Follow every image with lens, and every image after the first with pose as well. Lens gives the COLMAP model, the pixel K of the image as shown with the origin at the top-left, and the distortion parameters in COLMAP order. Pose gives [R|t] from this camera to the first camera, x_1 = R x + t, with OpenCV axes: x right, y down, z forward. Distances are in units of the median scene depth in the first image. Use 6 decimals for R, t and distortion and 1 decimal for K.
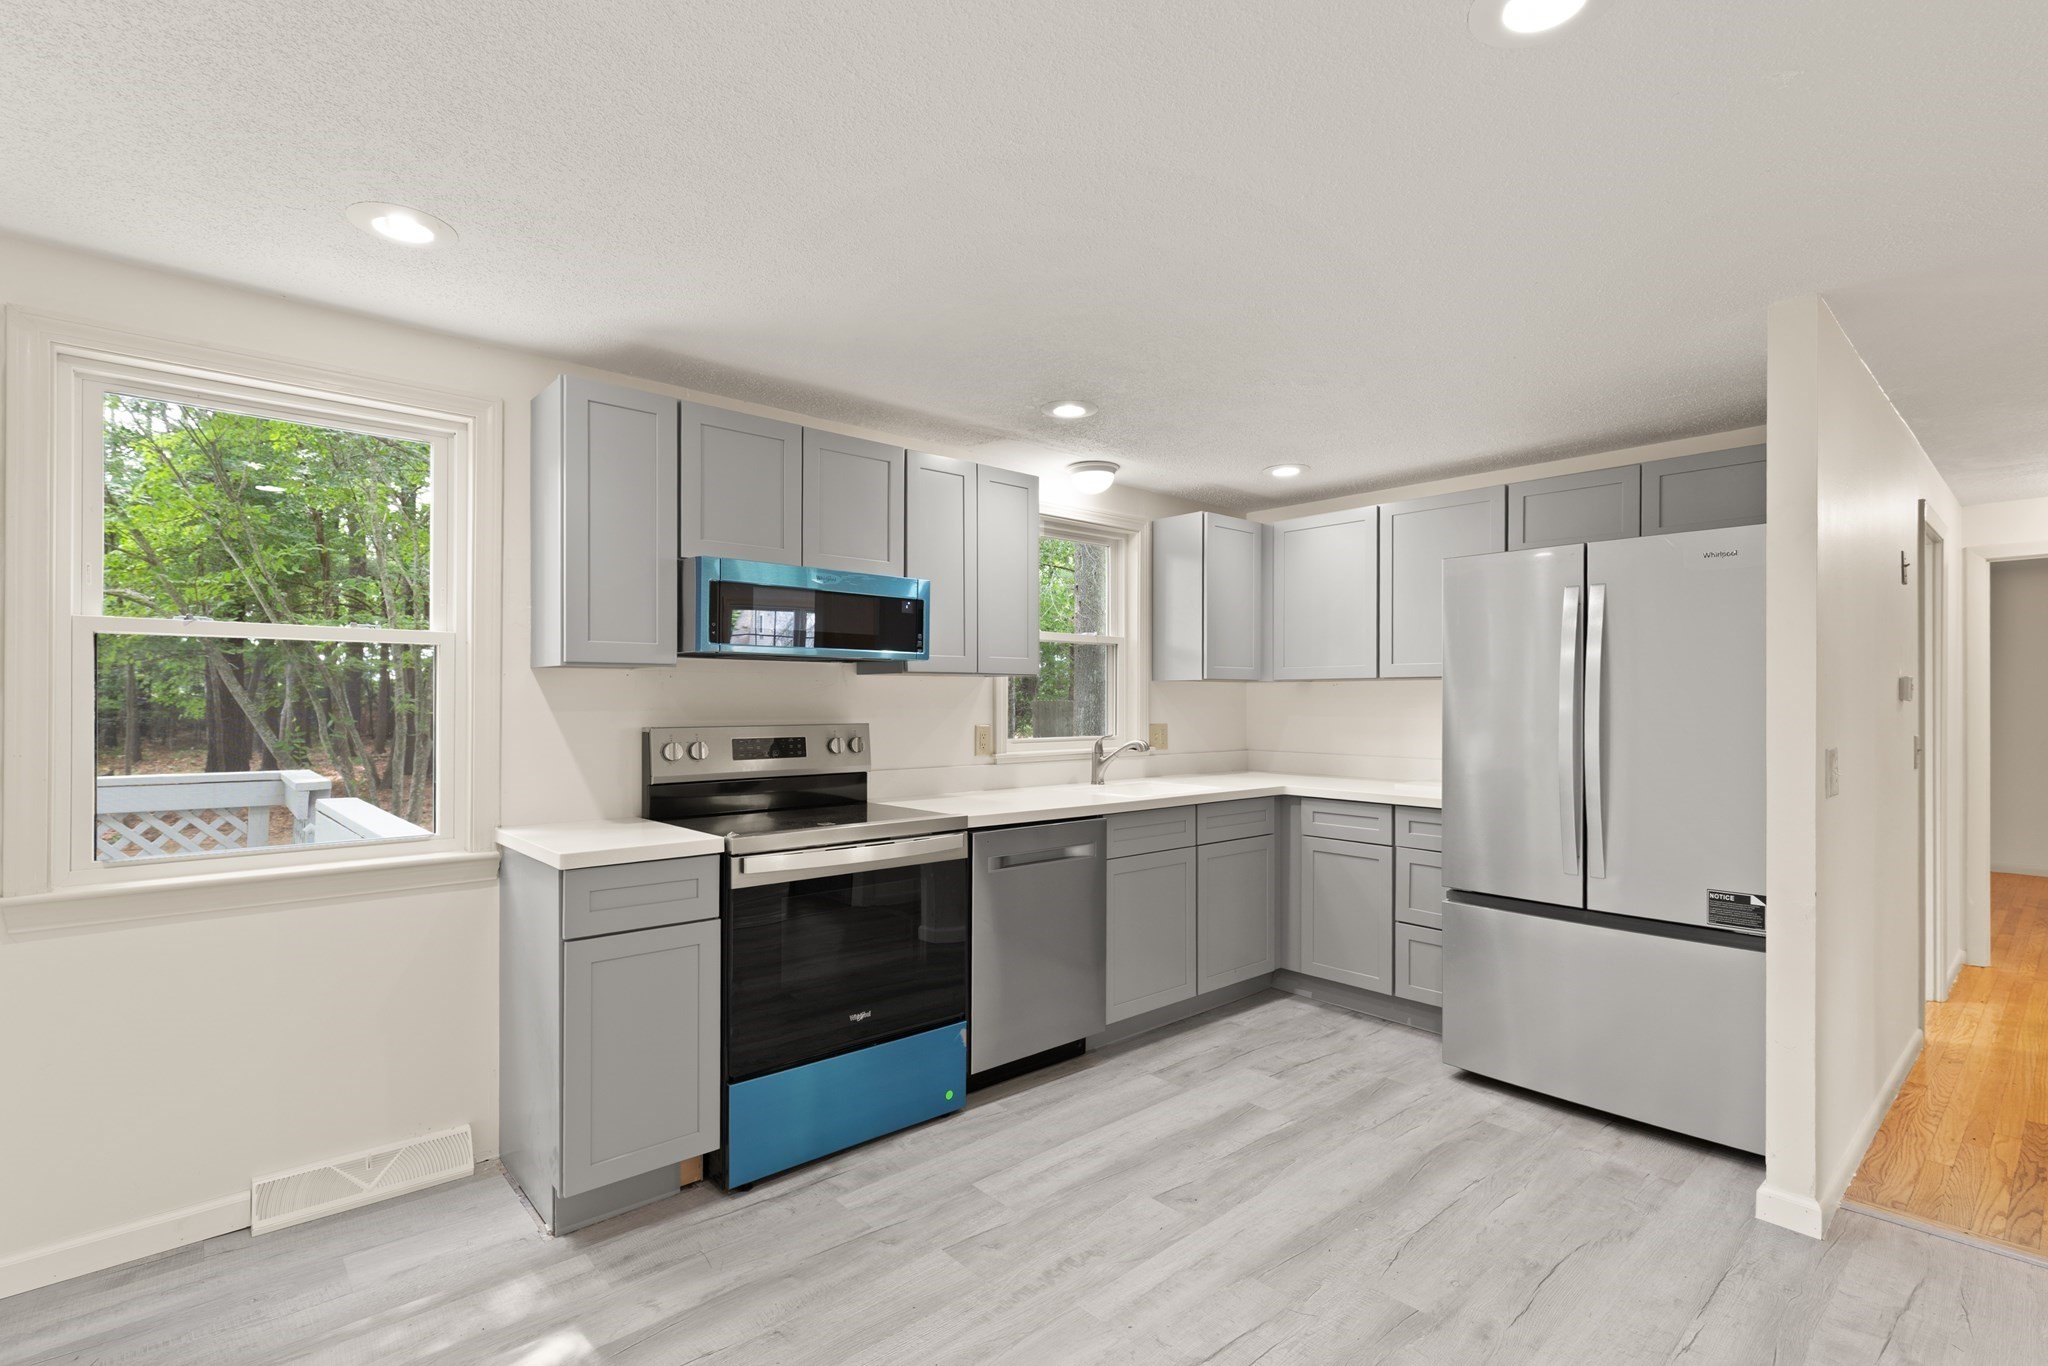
lens RADIAL K [[940.6, 0, 1032.6], [0, 940.6, 679.5], [0, 0, 1]] dist [-0.000090, -0.001144]
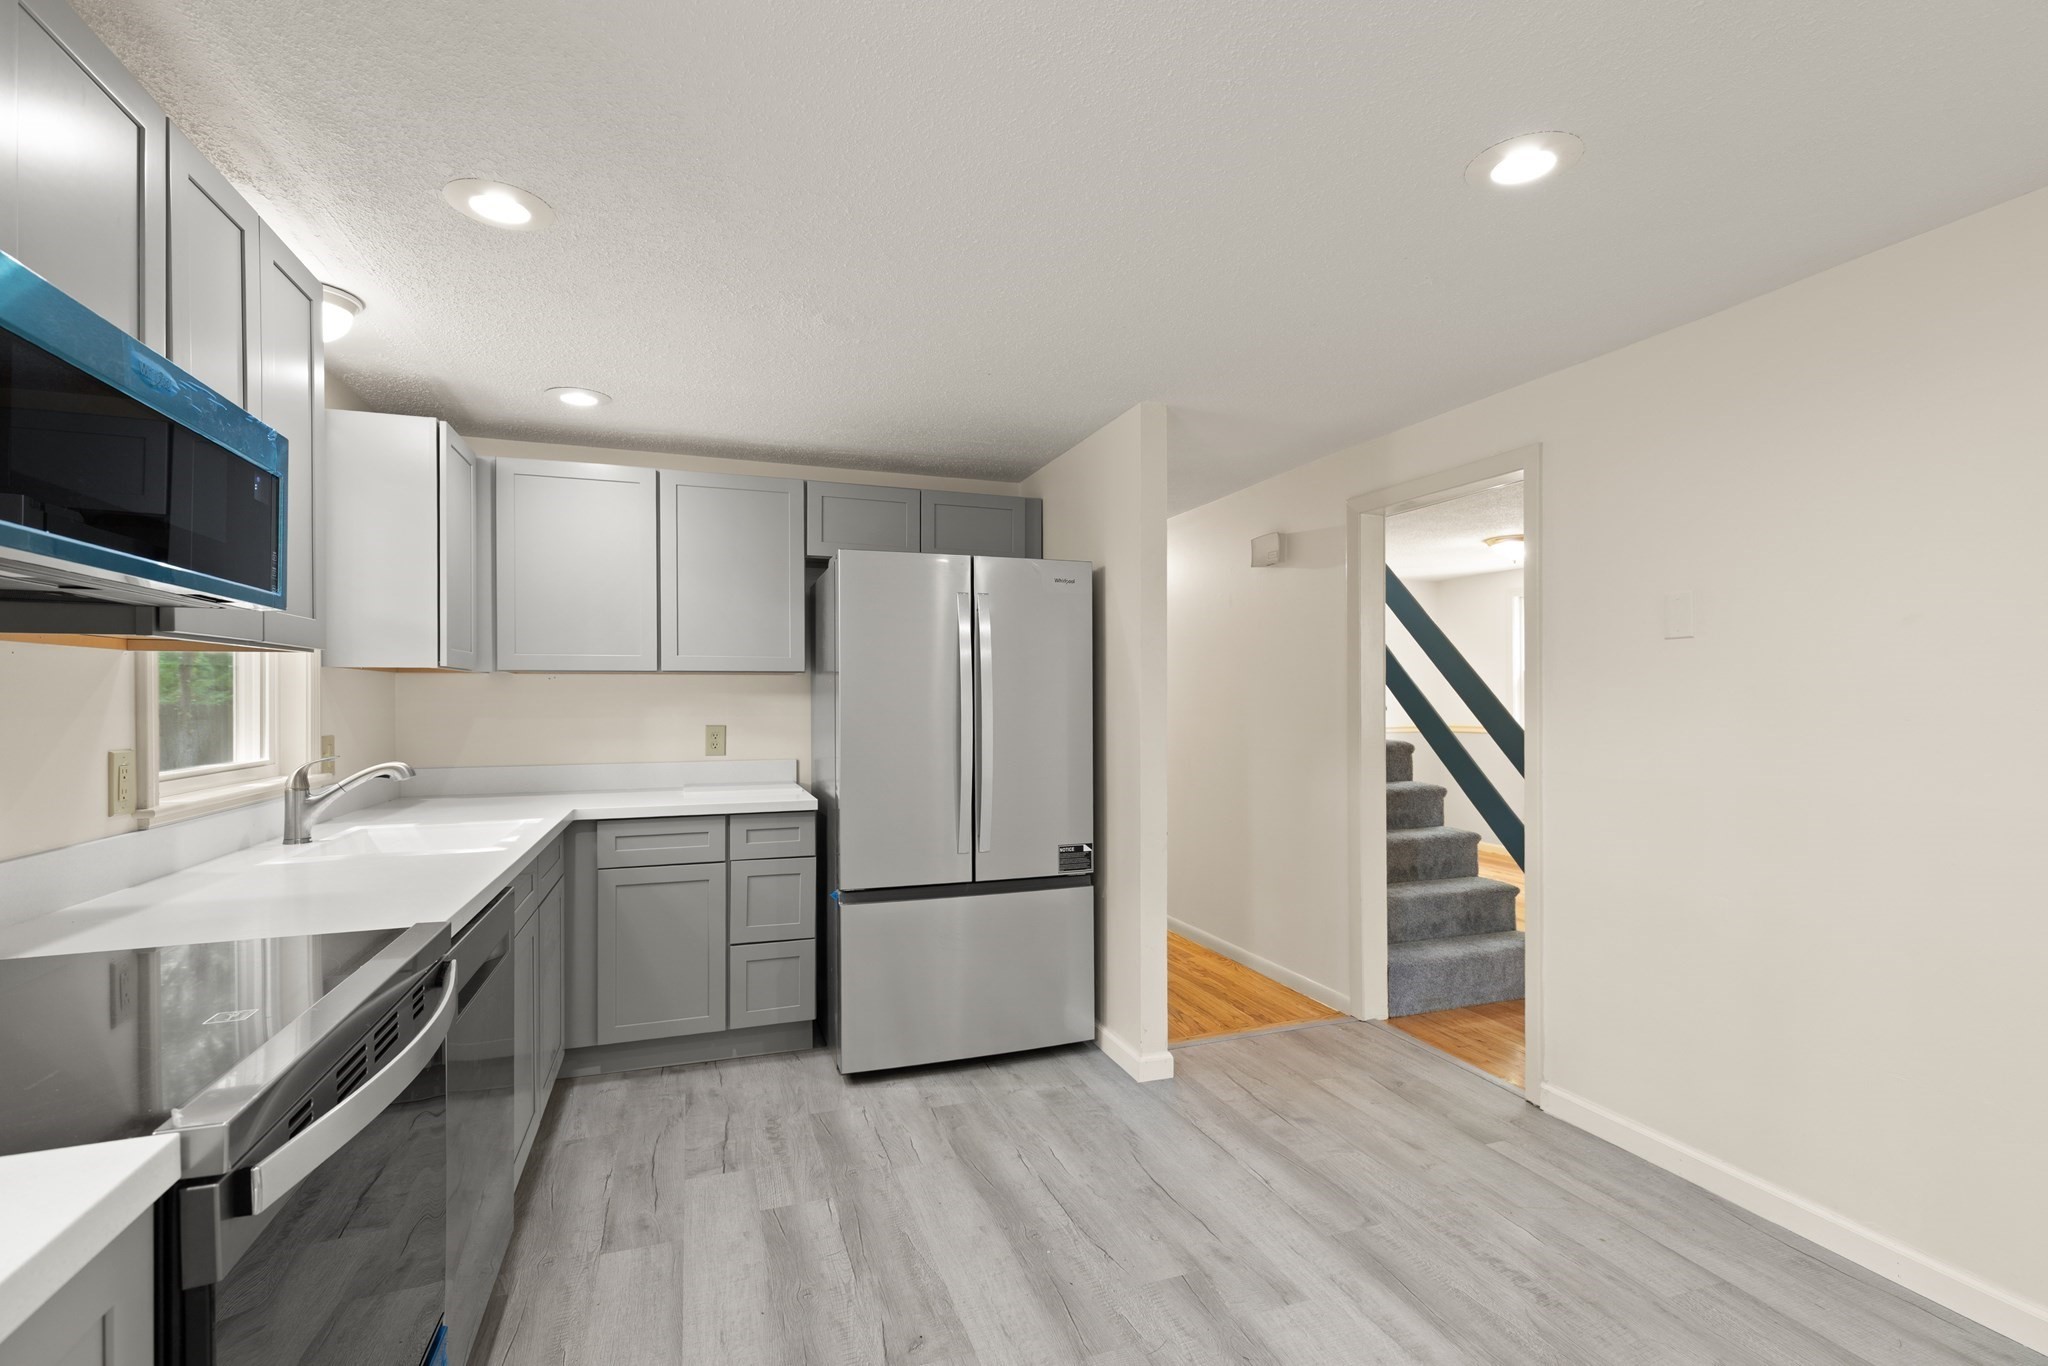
lens RADIAL K [[940.6, 0, 1032.6], [0, 940.6, 679.5], [0, 0, 1]] dist [-0.000090, -0.001144]
pose [[0.378247, 0.014169, 0.925596, -0.406042], [-0.015041, 0.999845, -0.009159, 0.011763], [-0.925583, -0.010458, 0.378401, 0.489784]]
